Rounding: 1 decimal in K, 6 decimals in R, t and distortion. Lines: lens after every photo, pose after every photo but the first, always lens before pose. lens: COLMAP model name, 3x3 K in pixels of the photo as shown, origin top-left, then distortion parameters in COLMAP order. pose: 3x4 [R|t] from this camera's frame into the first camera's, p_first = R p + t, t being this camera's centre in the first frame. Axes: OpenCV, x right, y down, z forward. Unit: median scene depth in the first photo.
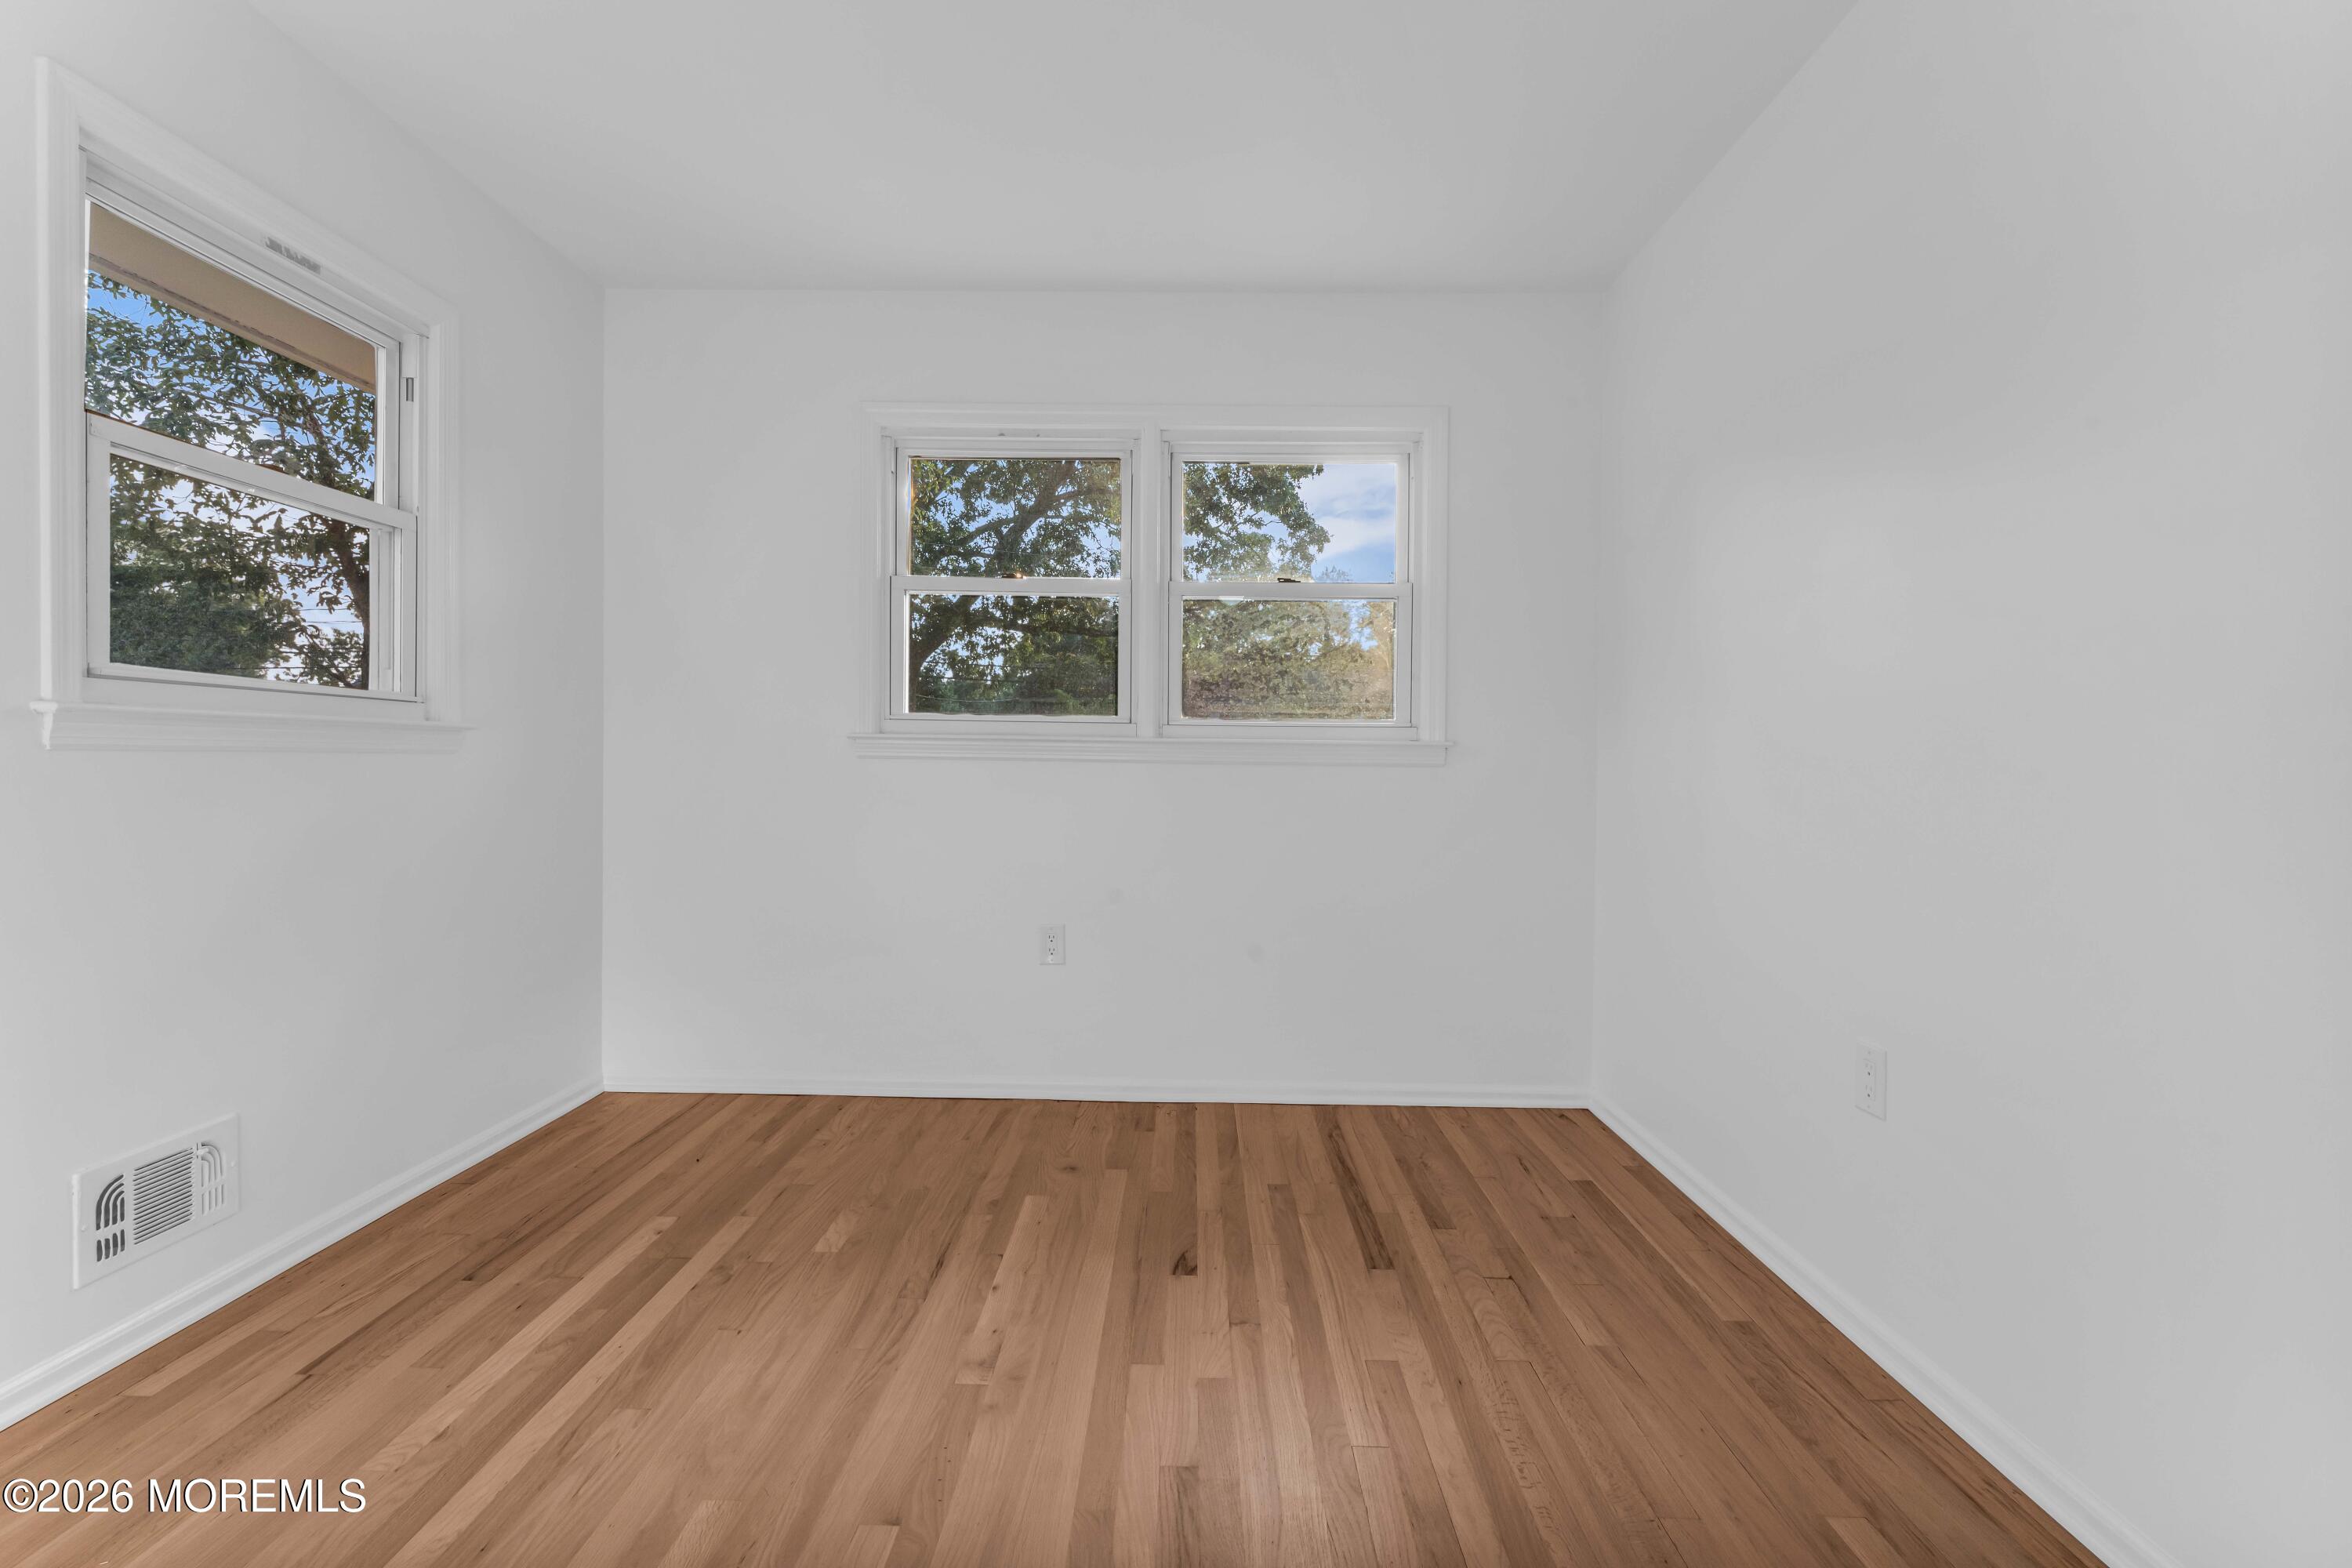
lens RADIAL K [[1153.1, 0, 1177.9], [0, 1153.1, 757.5], [0, 0, 1]] dist [0.000703, 0.000164]
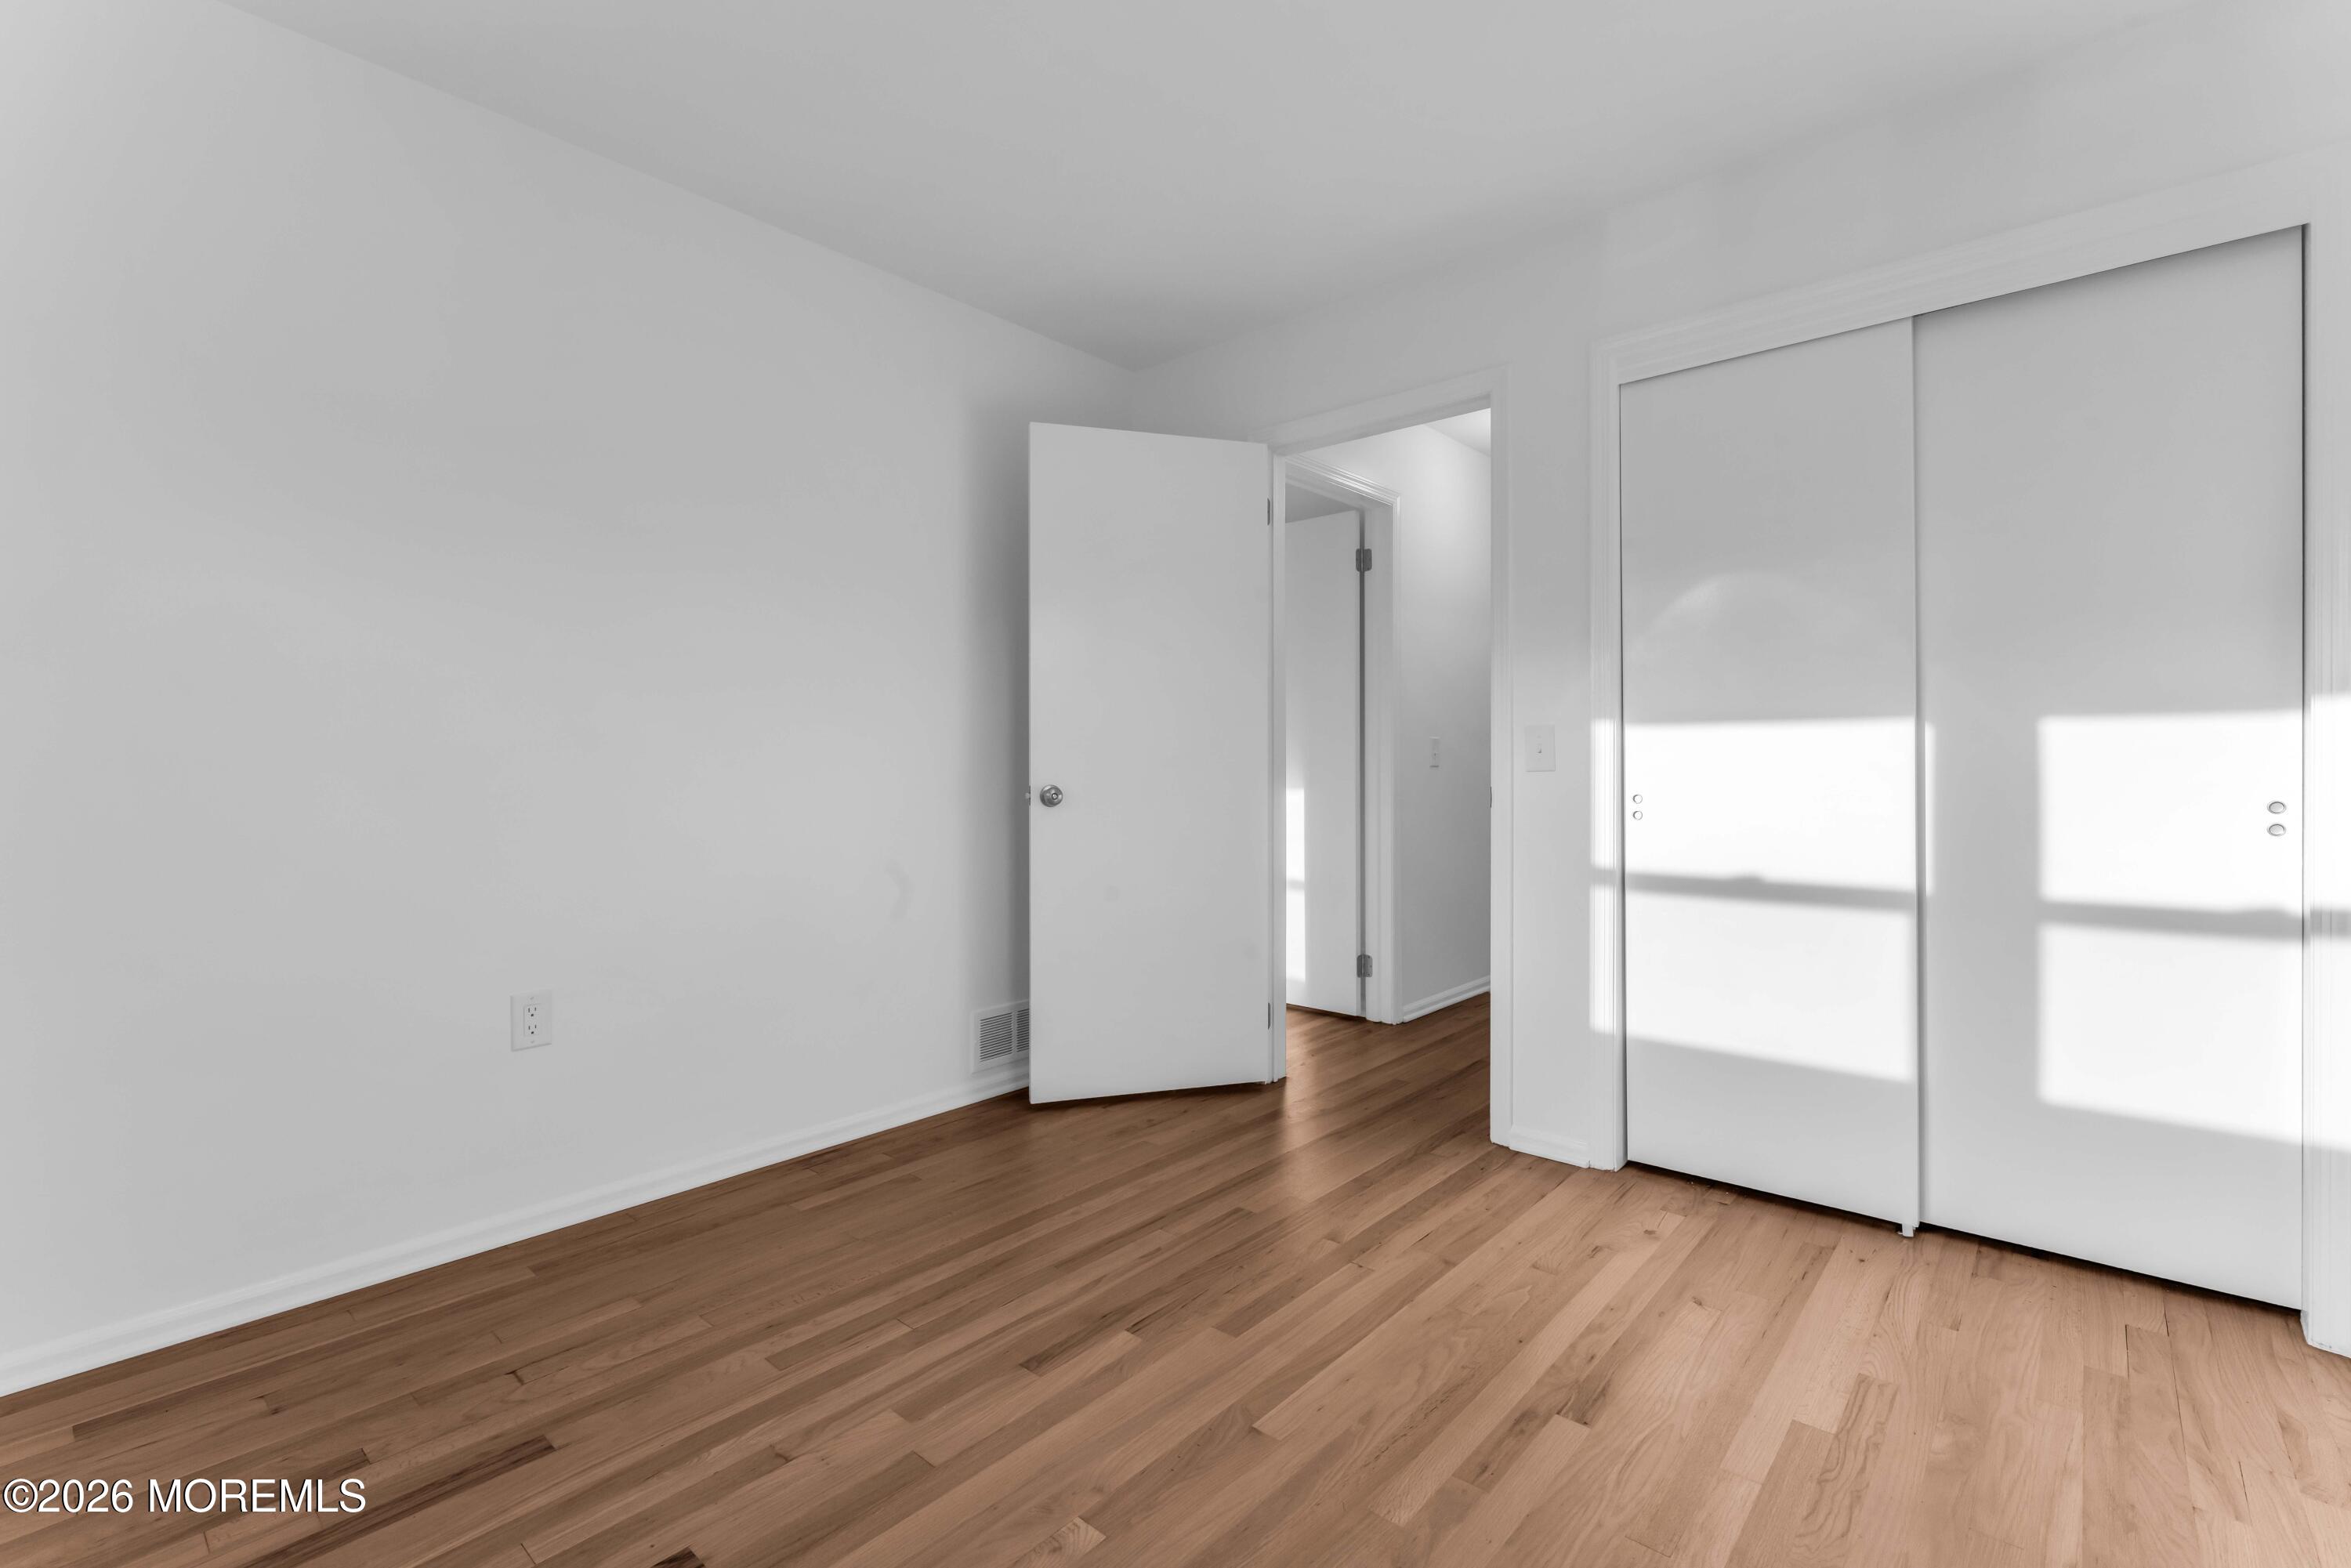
lens RADIAL K [[1152.6, 0, 1177.4], [0, 1152.6, 757.5], [0, 0, 1]] dist [0.000703, 0.000164]
pose [[-0.791564, -0.010502, 0.610996, -0.681589], [-0.007830, 0.999945, 0.007043, -0.016102], [-0.611036, 0.000790, -0.791603, 1.512295]]
